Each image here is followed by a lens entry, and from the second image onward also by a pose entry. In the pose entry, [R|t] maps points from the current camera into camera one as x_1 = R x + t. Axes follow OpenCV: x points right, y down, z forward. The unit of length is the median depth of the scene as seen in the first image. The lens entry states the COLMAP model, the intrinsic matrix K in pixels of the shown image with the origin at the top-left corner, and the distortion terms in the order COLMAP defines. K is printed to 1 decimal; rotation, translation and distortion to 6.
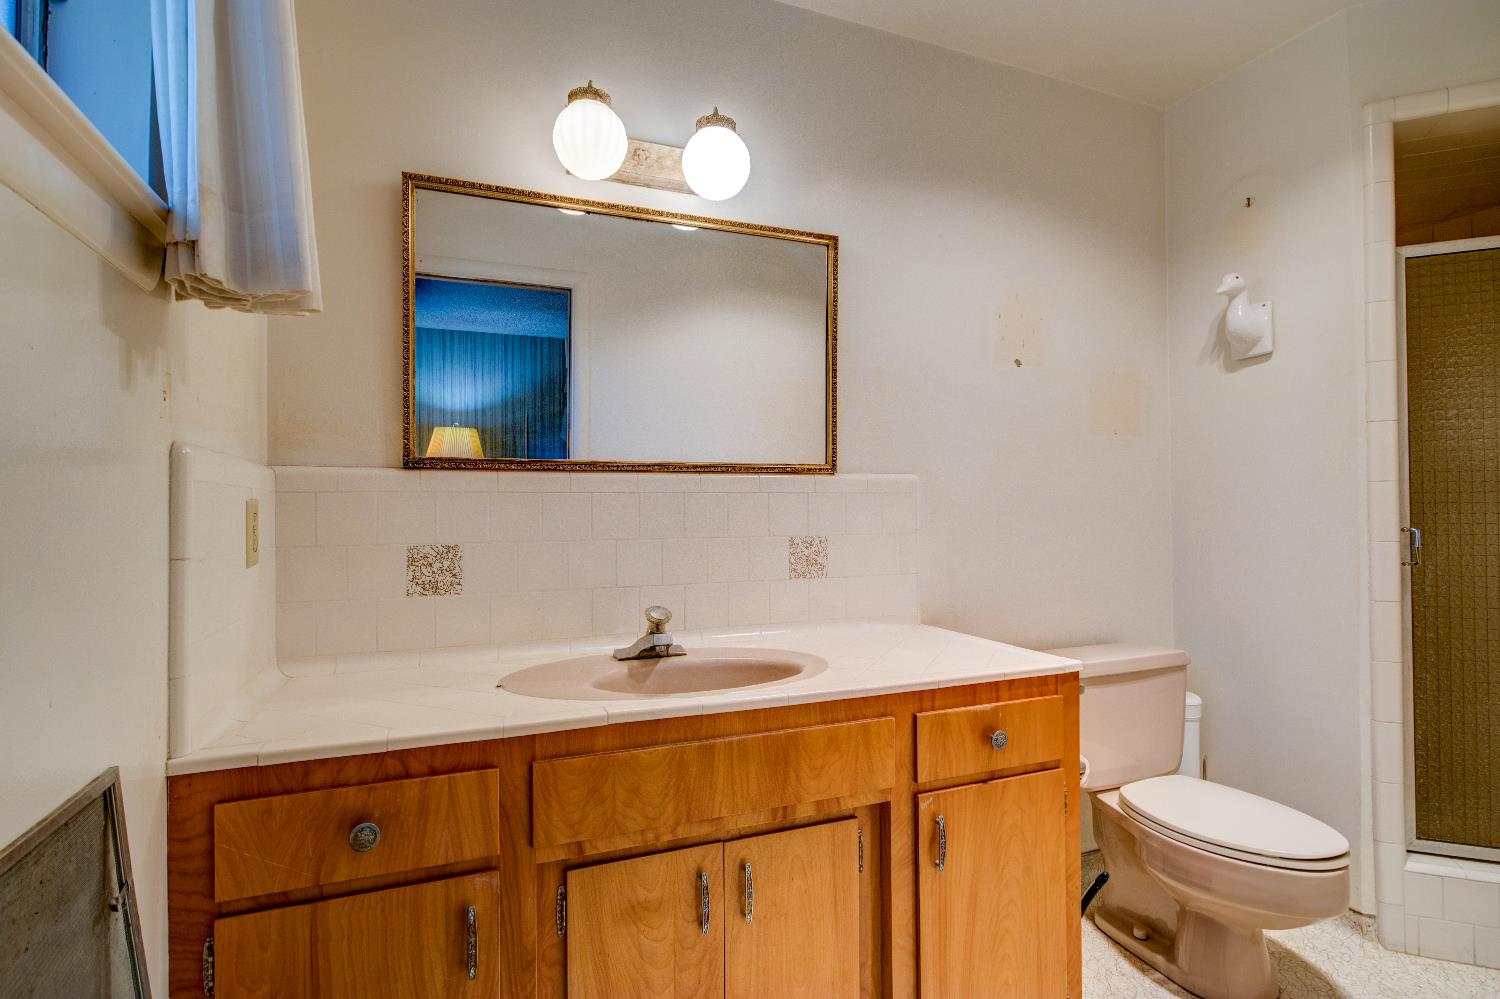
lens RADIAL K [[752.1, 0, 750.5], [0, 752.1, 498.6], [0, 0, 1]] dist [-0.002955, -0.002372]
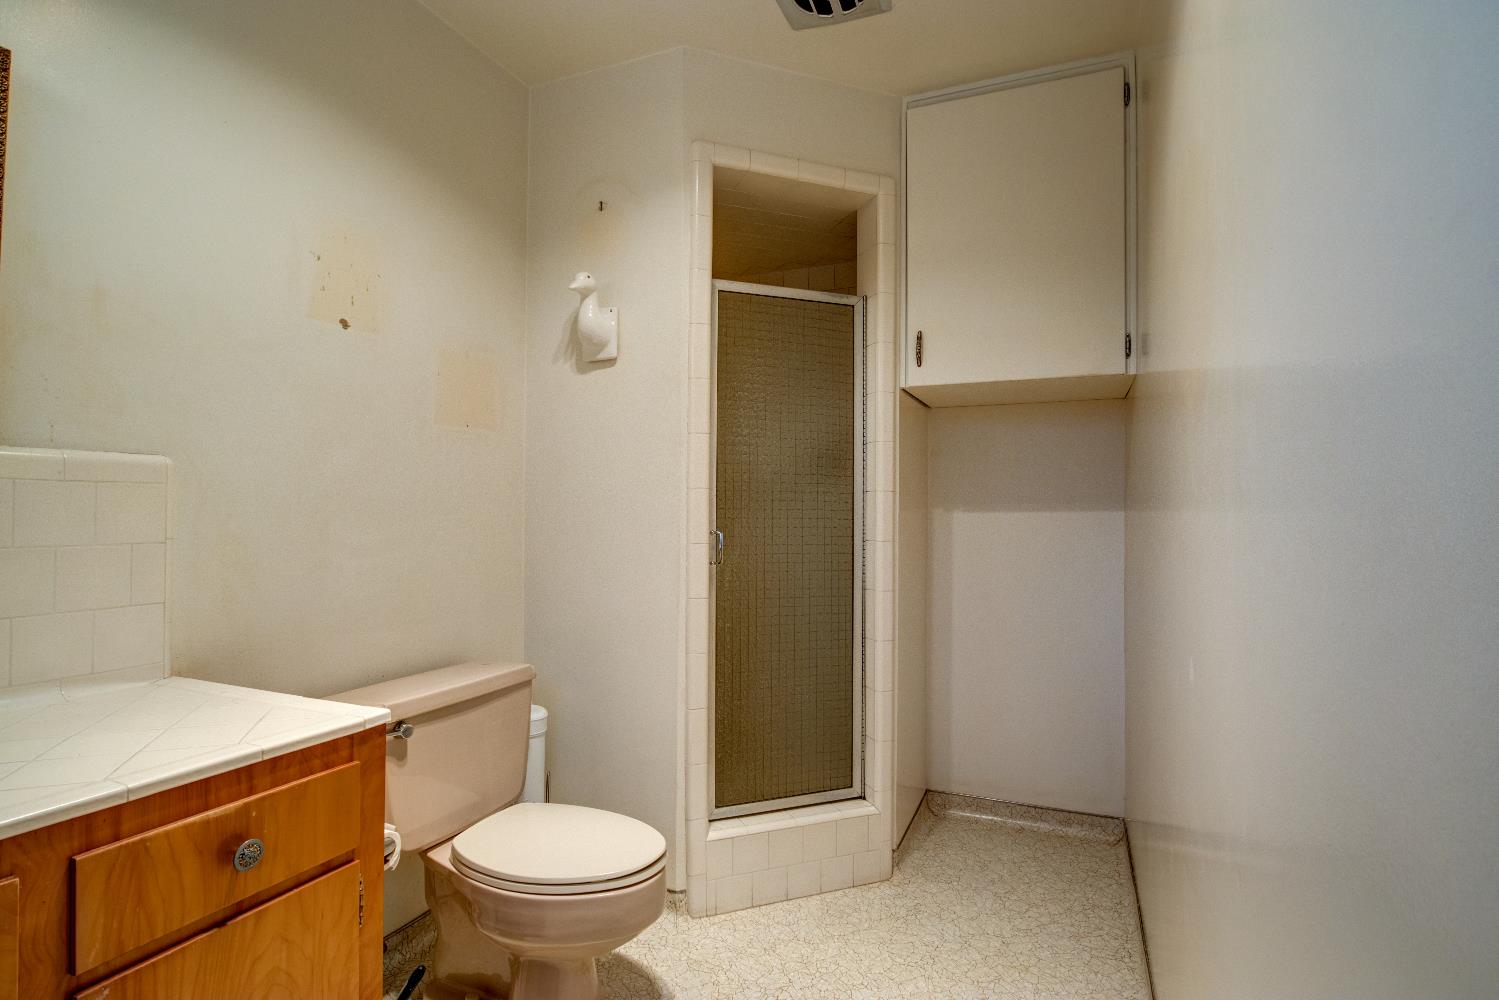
lens RADIAL K [[751.6, 0, 750.6], [0, 751.6, 502.4], [0, 0, 1]] dist [-0.002955, -0.002372]
pose [[0.716199, 0.020363, 0.697599, 0.134300], [-0.020284, 0.999759, -0.008358, 0.004866], [-0.697602, -0.008164, 0.716439, 0.161932]]
